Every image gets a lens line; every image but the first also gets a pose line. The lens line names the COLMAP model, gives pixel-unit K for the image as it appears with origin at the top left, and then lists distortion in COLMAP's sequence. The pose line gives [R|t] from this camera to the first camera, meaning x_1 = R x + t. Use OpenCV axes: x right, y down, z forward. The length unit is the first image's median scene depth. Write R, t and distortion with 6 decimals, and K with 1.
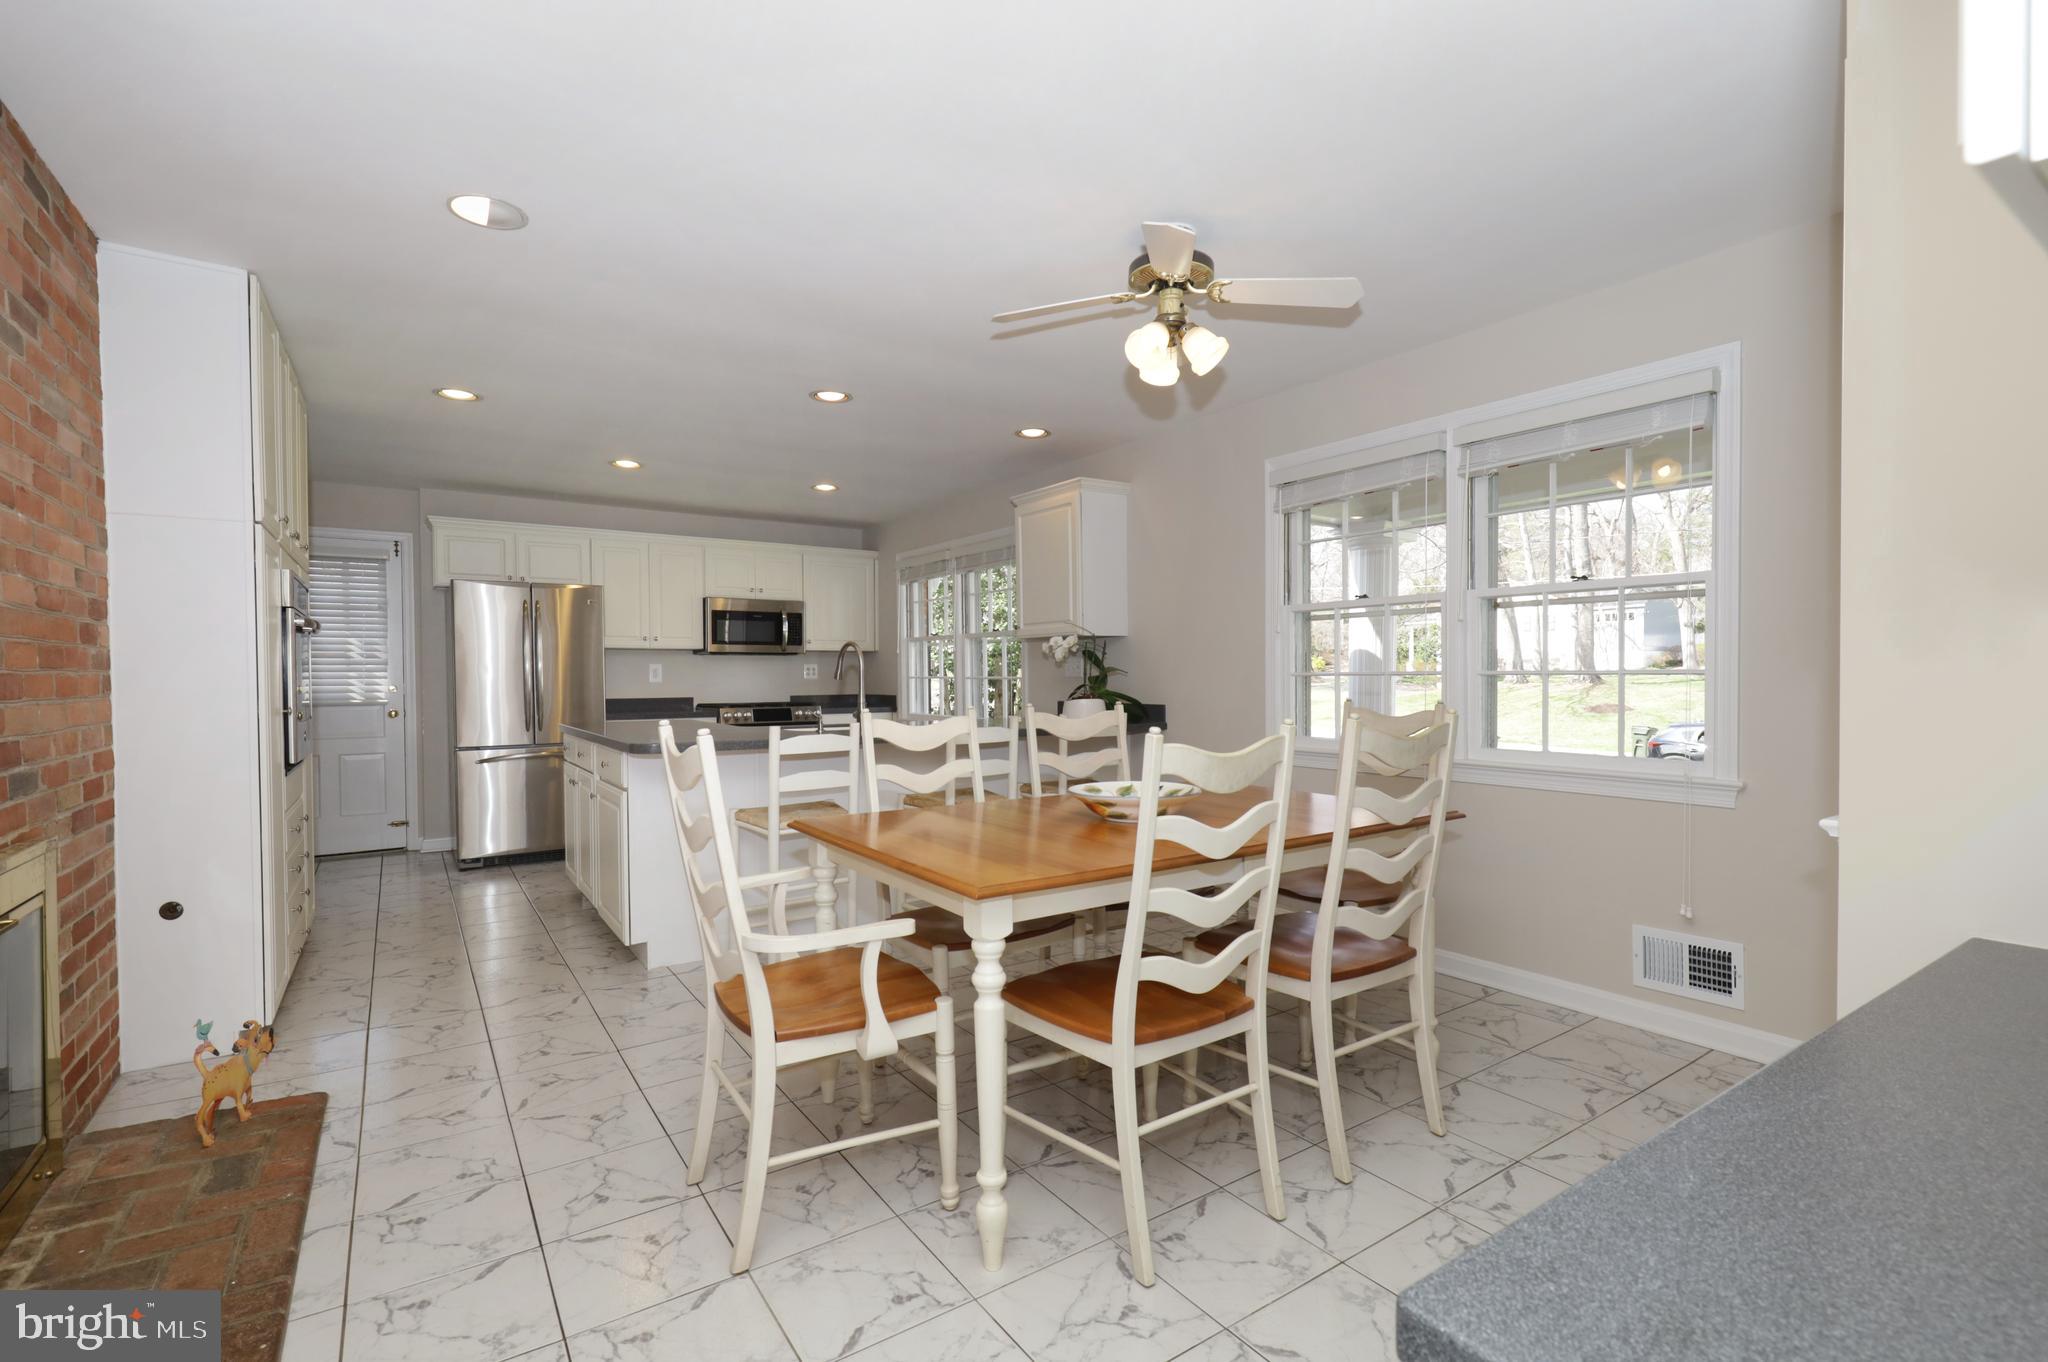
lens RADIAL K [[928.1, 0, 1031.4], [0, 928.1, 686.8], [0, 0, 1]] dist [-0.001311, -0.000131]
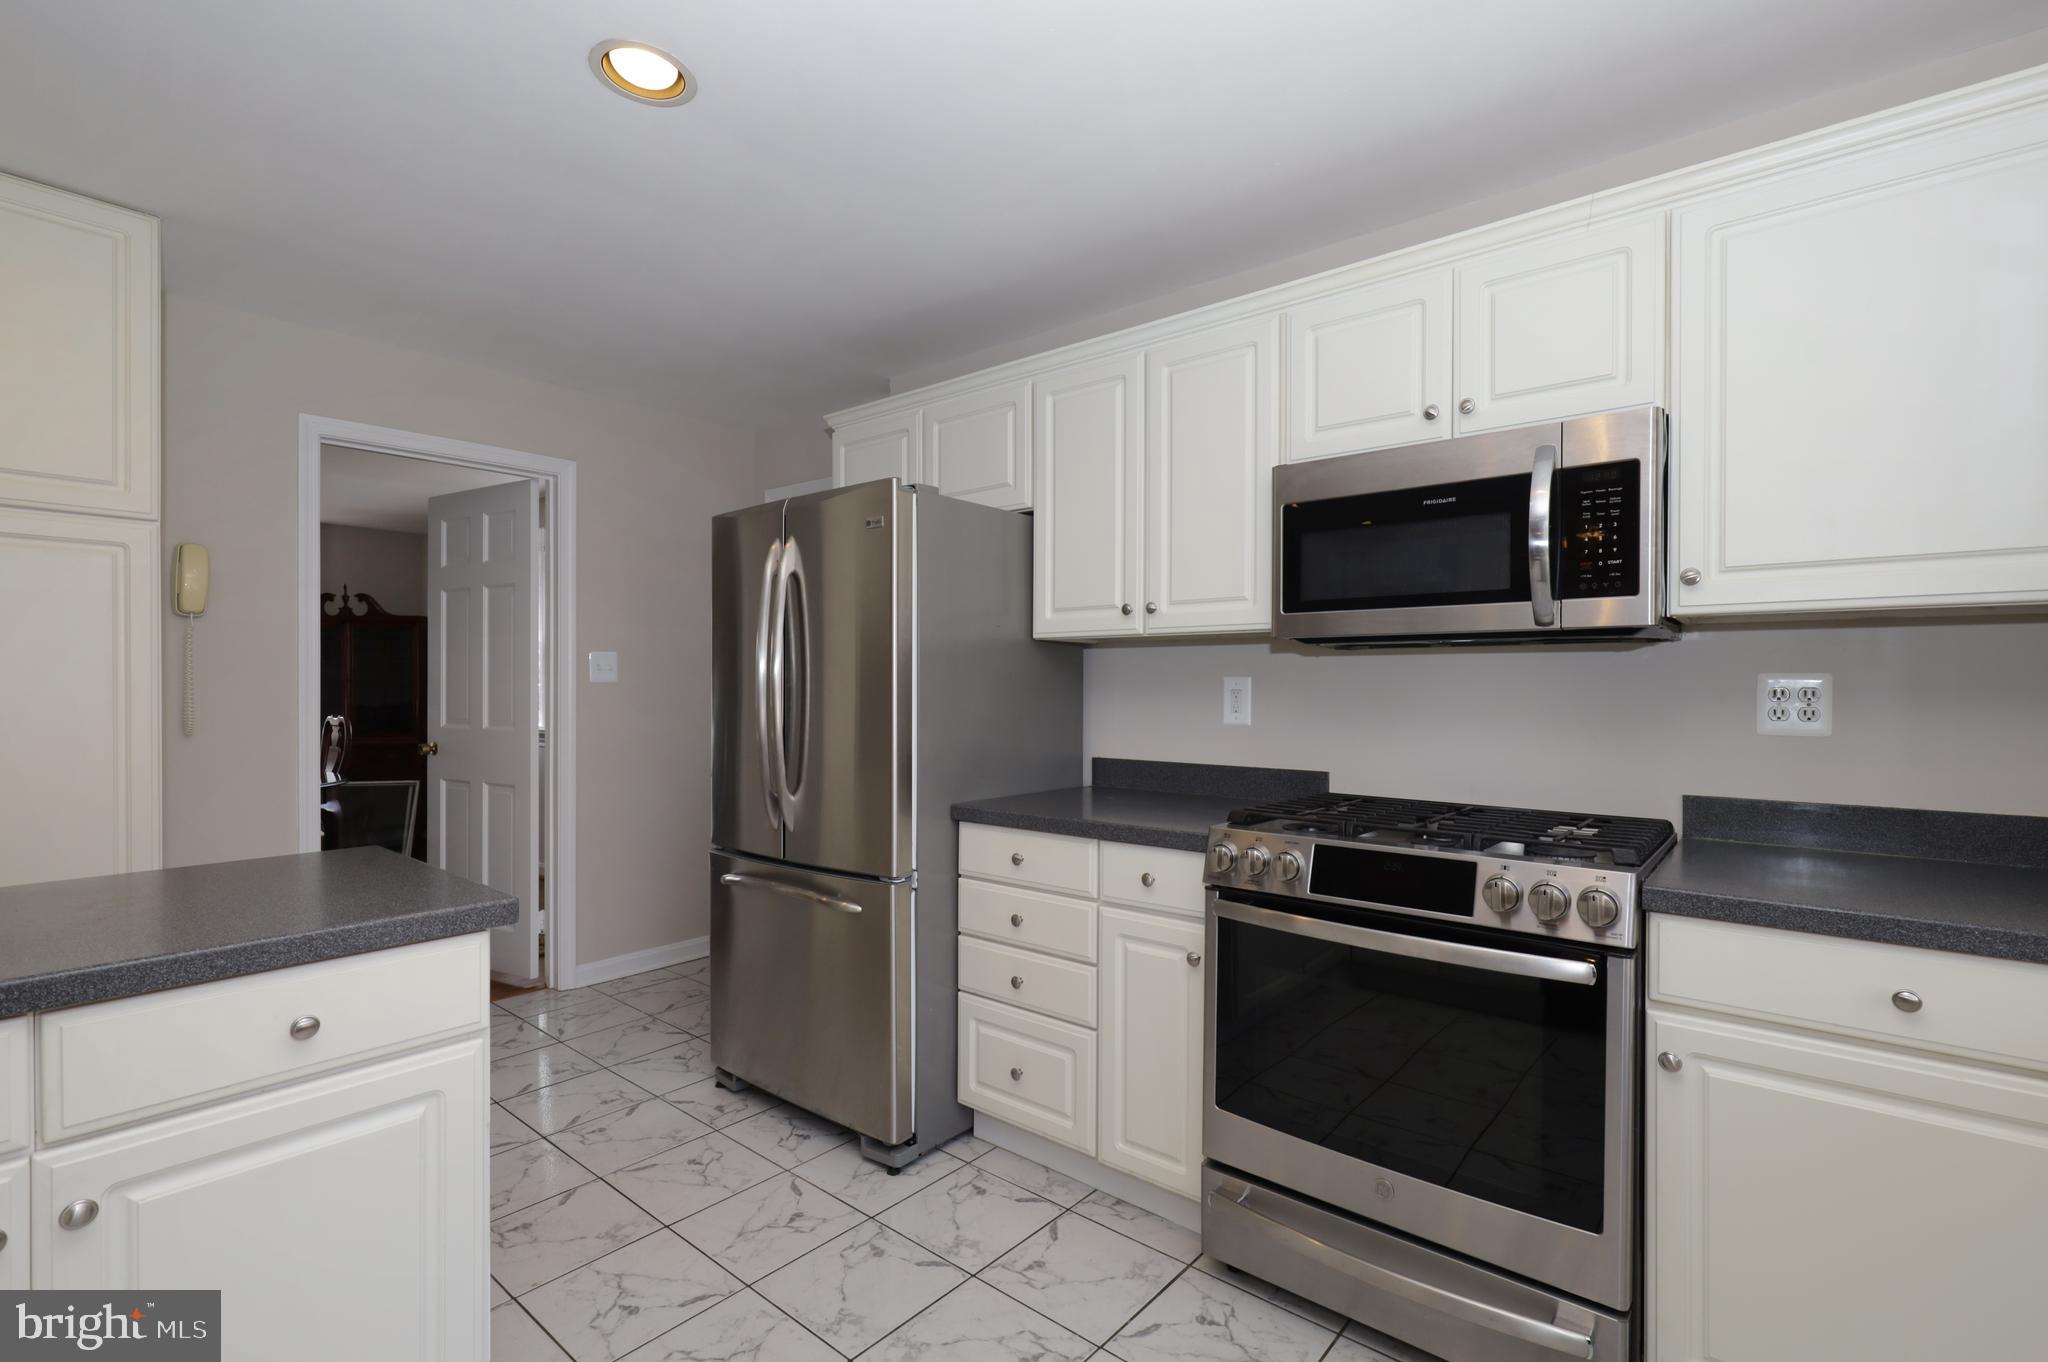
lens RADIAL K [[928.1, 0, 1031.4], [0, 928.1, 686.8], [0, 0, 1]] dist [-0.001311, -0.000131]
pose [[0.270991, 0.006862, -0.962557, -0.068576], [-0.019328, 0.999812, 0.001686, -0.021500], [0.962388, 0.018148, 0.271073, 0.888583]]
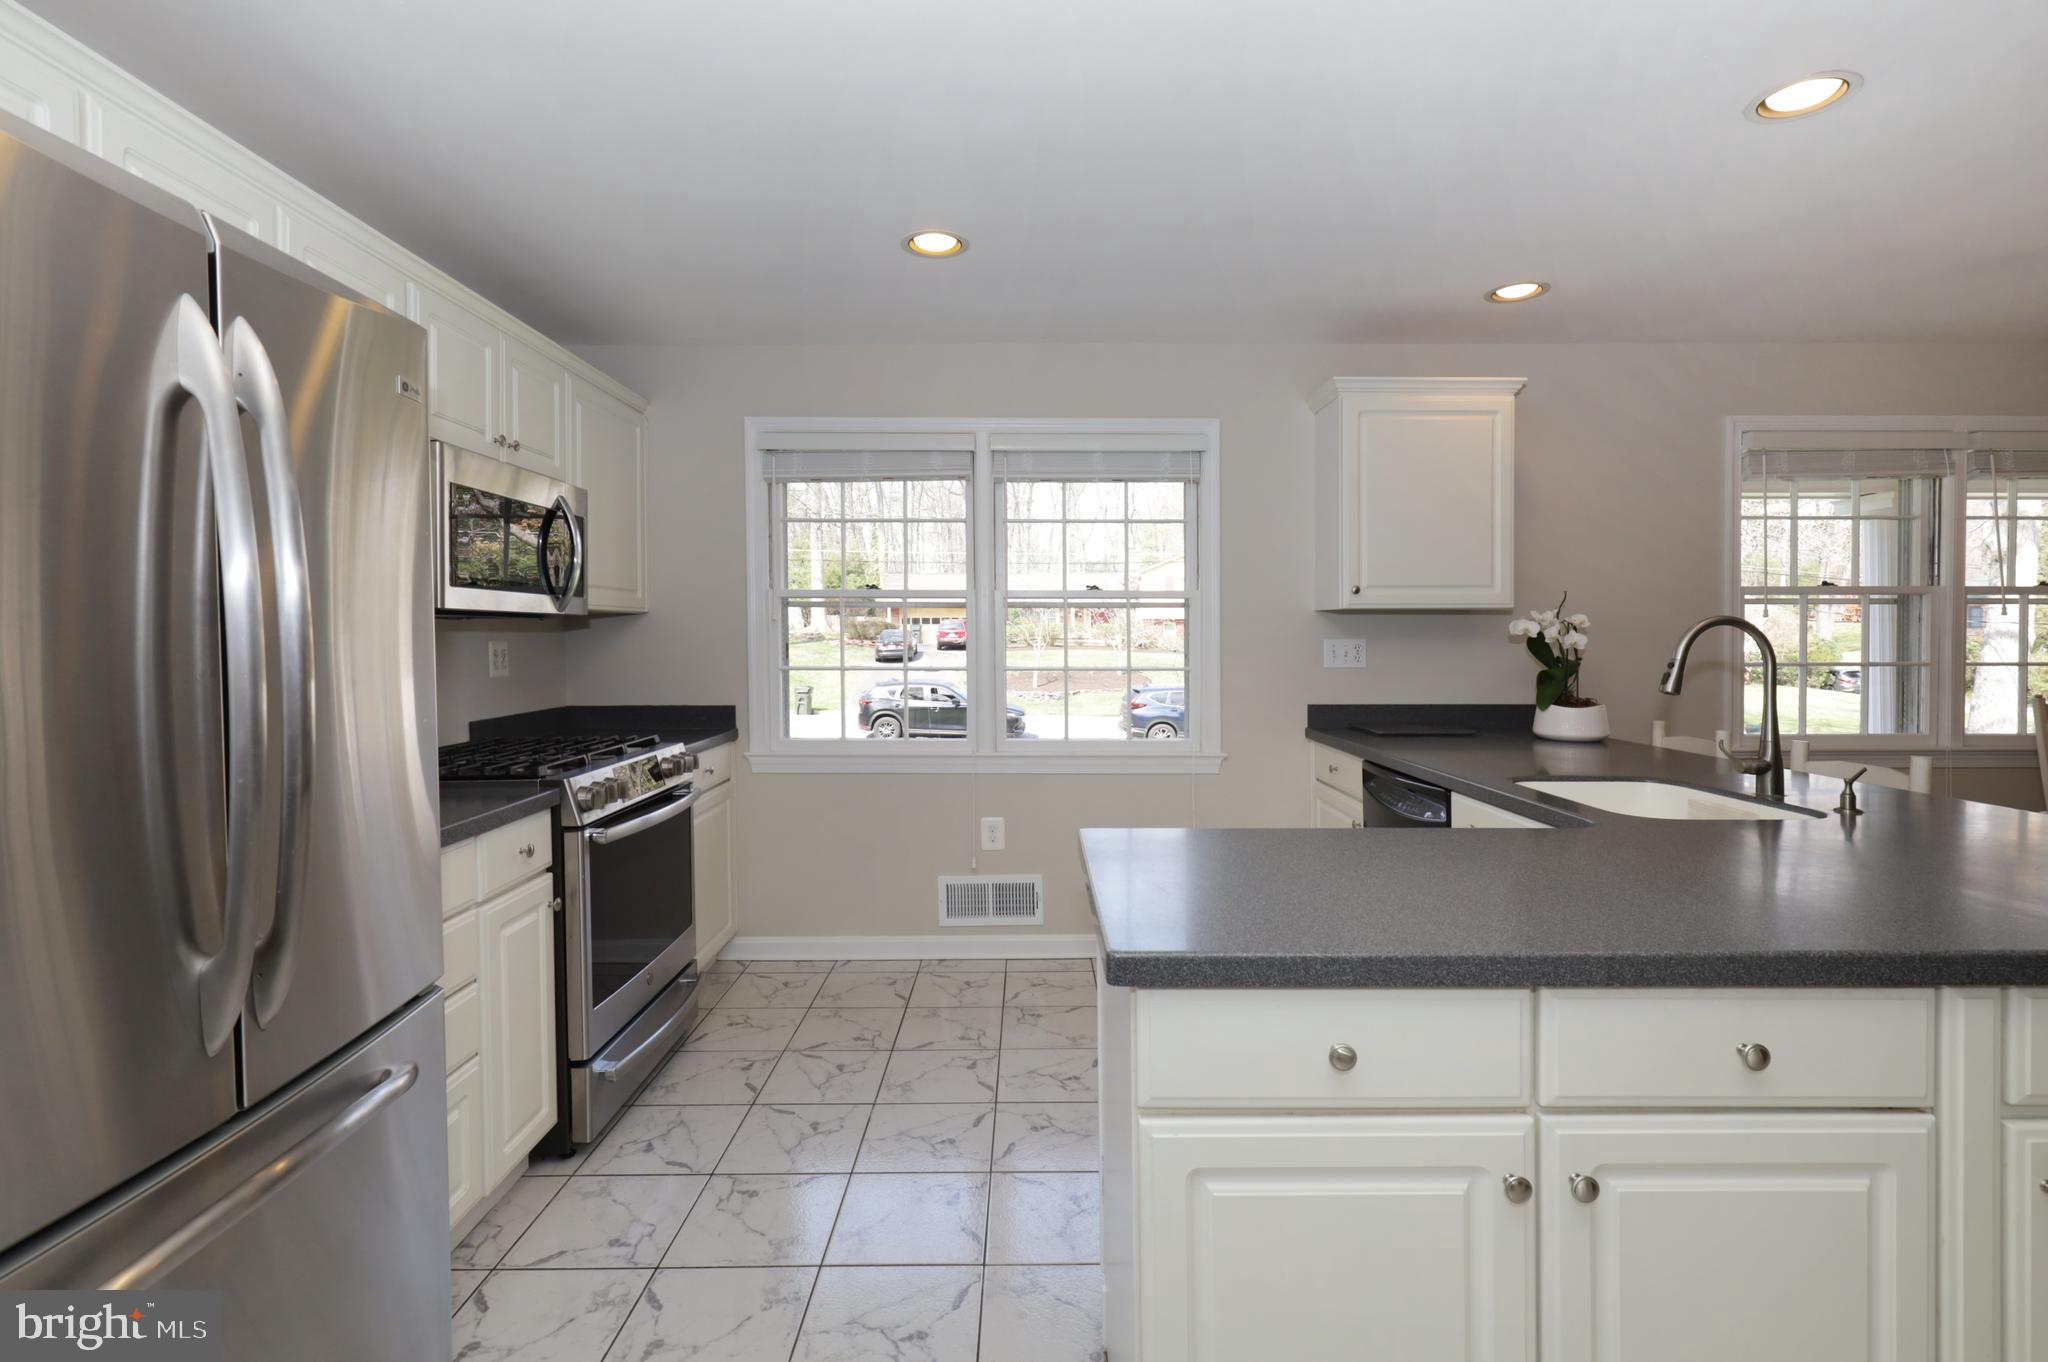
lens RADIAL K [[919.8, 0, 1029.7], [0, 919.8, 652.6], [0, 0, 1]] dist [0.025026, 0.000054]
pose [[0.555904, -0.006915, 0.831218, -0.534914], [0.009973, 0.999949, 0.001649, -0.021519], [-0.831187, 0.007373, 0.555944, 0.695790]]
